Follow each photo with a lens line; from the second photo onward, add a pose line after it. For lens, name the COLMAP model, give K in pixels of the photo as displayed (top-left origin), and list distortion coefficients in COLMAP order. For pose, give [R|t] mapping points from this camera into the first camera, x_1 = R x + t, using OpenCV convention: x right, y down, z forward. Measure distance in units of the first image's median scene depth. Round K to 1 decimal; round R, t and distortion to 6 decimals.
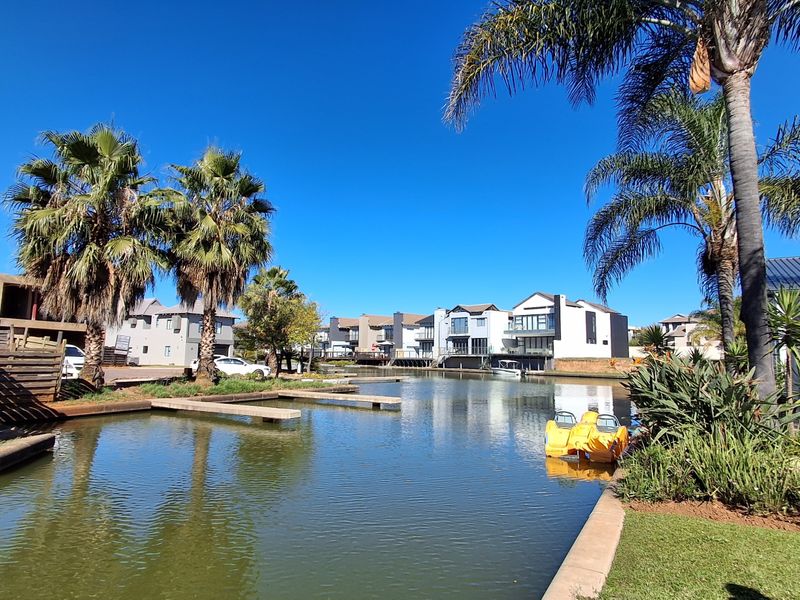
lens RADIAL K [[490.4, 0, 401.4], [0, 490.4, 298.9], [0, 0, 1]] dist [-0.004434, 0.021890]
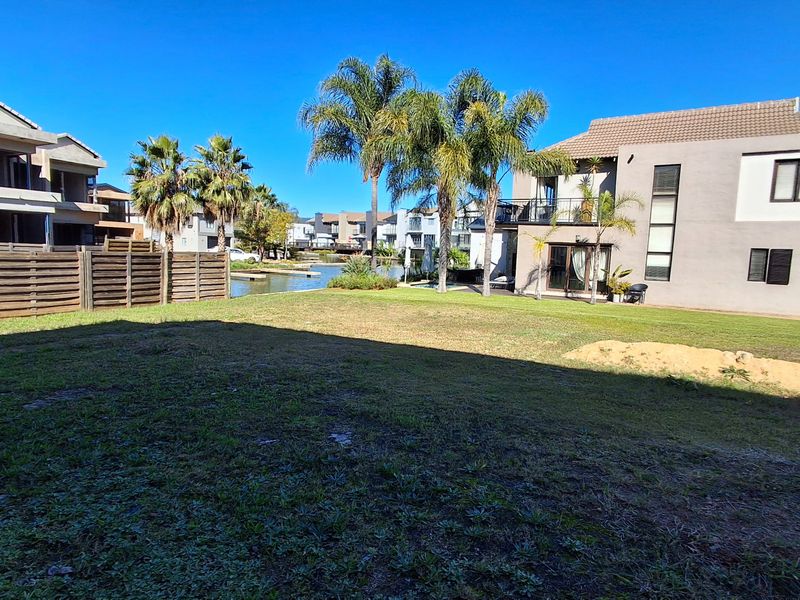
lens RADIAL K [[490.4, 0, 398.8], [0, 490.4, 298.1], [0, 0, 1]] dist [-0.004434, 0.021890]
pose [[0.999849, 0.016646, -0.004995, 0.298991], [-0.015115, 0.974752, 0.222780, -0.132078], [0.008577, -0.222671, 0.974856, -0.876470]]
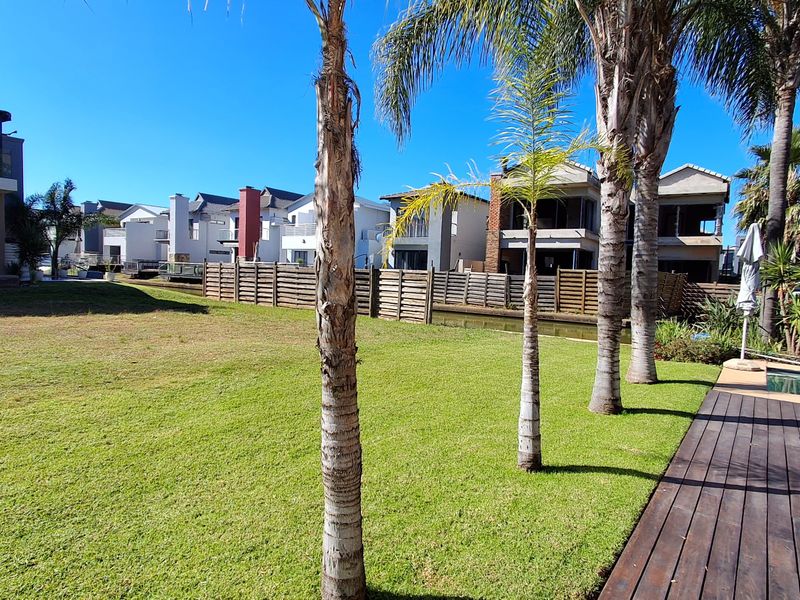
lens RADIAL K [[490.4, 0, 400.0], [0, 490.4, 296.8], [0, 0, 1]] dist [-0.004434, 0.021890]
pose [[-0.098490, 0.031691, -0.994633, 0.748808], [0.081949, 0.996356, 0.023632, 0.004714], [0.991758, -0.079181, -0.100728, 0.009598]]
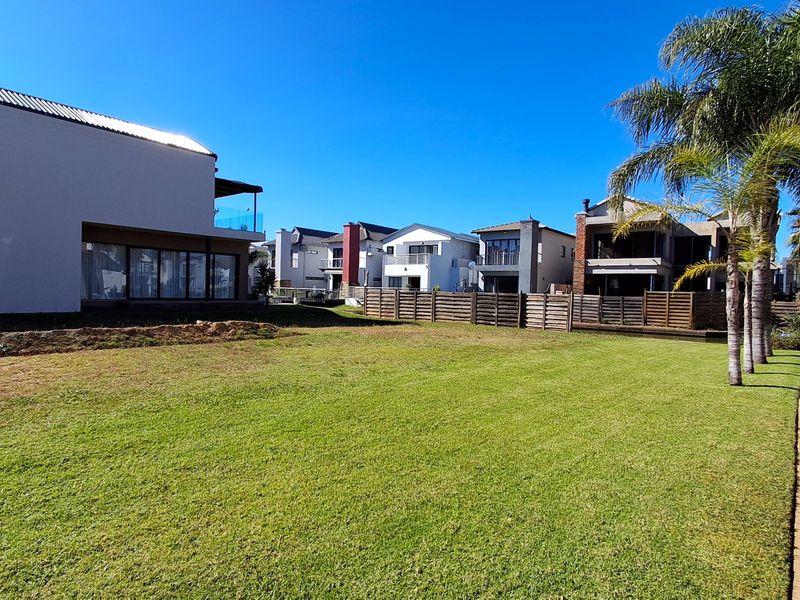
lens RADIAL K [[490.4, 0, 402.4], [0, 490.4, 299.6], [0, 0, 1]] dist [-0.004434, 0.021890]
pose [[-0.144185, -0.003689, -0.989544, 1.089081], [0.091639, 0.995646, -0.017064, -0.017973], [0.985298, -0.093141, -0.143219, -0.223767]]
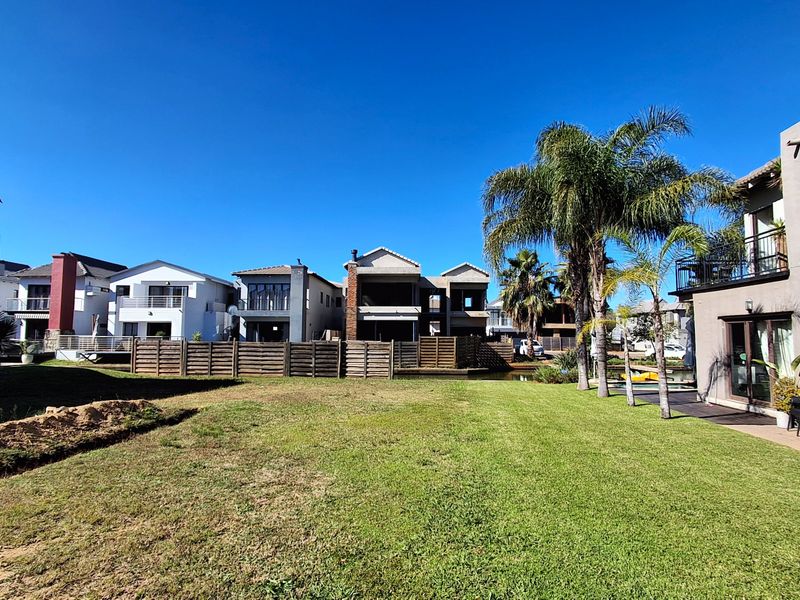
lens RADIAL K [[490.4, 0, 399.7], [0, 490.4, 300.7], [0, 0, 1]] dist [-0.004434, 0.021890]
pose [[0.439005, -0.082758, -0.894665, 0.990554], [0.109617, 0.993244, -0.038088, -0.062659], [0.891773, -0.081350, 0.445110, -0.481931]]
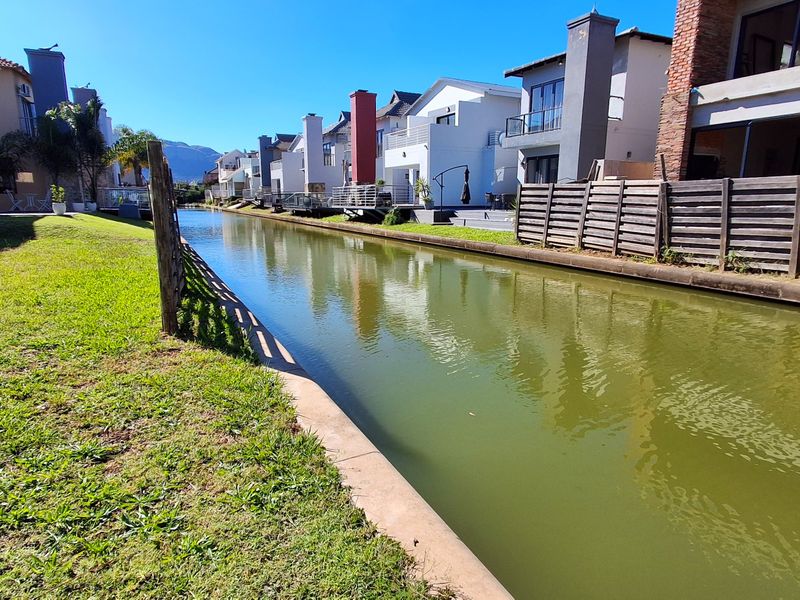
lens RADIAL K [[490.4, 0, 399.0], [0, 490.4, 296.3], [0, 0, 1]] dist [-0.004434, 0.021890]
pose [[-0.553030, 0.146204, -0.820233, 0.121433], [0.089735, 0.989208, 0.115821, 0.034177], [0.828315, -0.009551, -0.560181, 0.205276]]
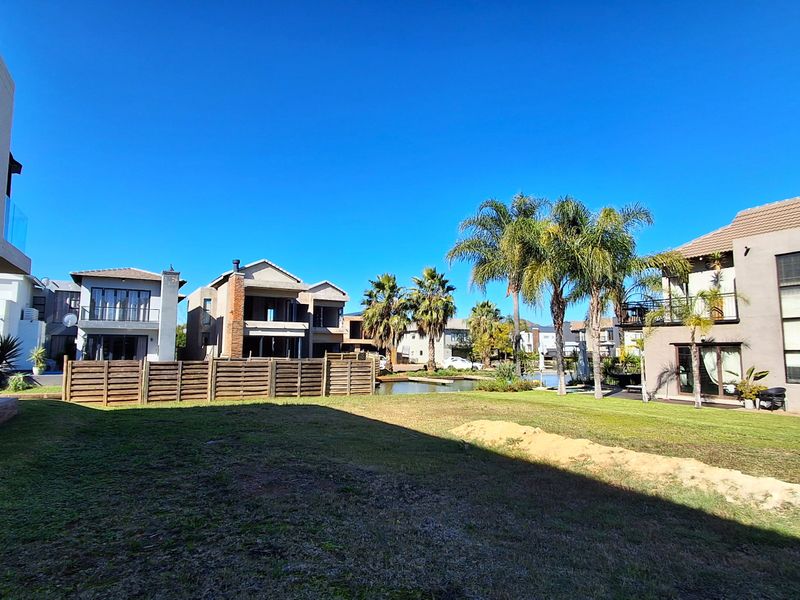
lens RADIAL K [[490.4, 0, 399.6], [0, 490.4, 300.1], [0, 0, 1]] dist [-0.004434, 0.021890]
pose [[0.850105, -0.068817, -0.522098, 0.661174], [0.073479, 0.997227, -0.011800, -0.137219], [0.521462, -0.028332, 0.852804, -0.971529]]
